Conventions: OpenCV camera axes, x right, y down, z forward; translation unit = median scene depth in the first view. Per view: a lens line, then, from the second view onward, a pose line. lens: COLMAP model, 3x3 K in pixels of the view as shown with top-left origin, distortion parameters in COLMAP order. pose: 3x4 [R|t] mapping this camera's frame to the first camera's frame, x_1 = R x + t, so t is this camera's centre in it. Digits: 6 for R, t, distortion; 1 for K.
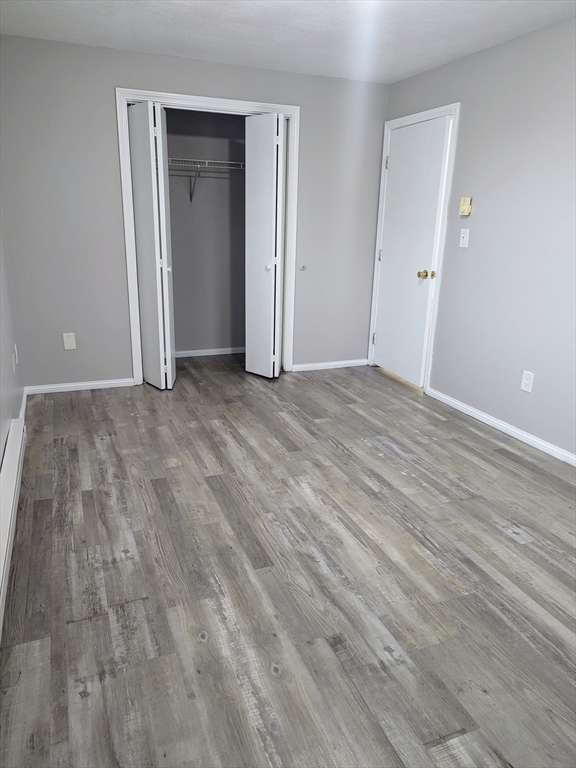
lens RADIAL K [[537.4, 0, 288.0], [0, 537.4, 384.0], [0, 0, 1]] dist [0.076430, -0.062377]
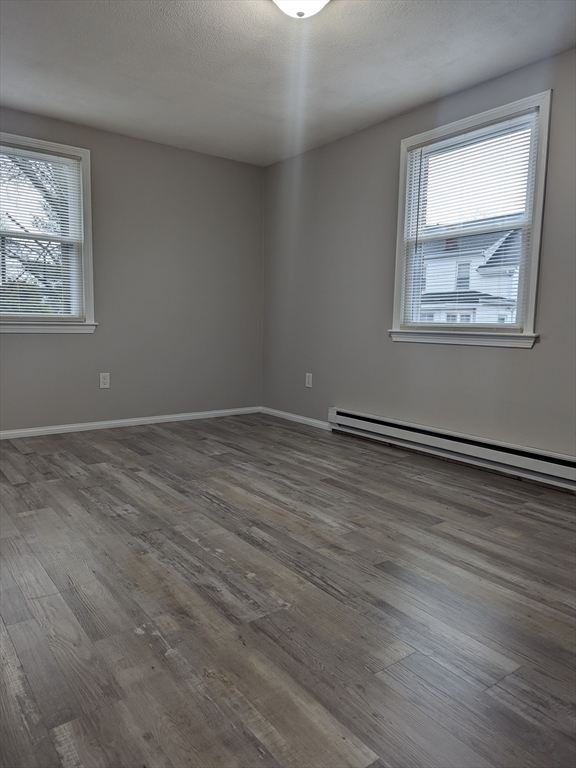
lens RADIAL K [[537.4, 0, 288.0], [0, 537.4, 384.0], [0, 0, 1]] dist [0.076430, -0.062377]
pose [[-0.967661, -0.012174, -0.251960, 0.368842], [-0.113660, 0.912739, 0.392414, -0.402867], [0.225196, 0.408361, -0.884606, 1.865151]]
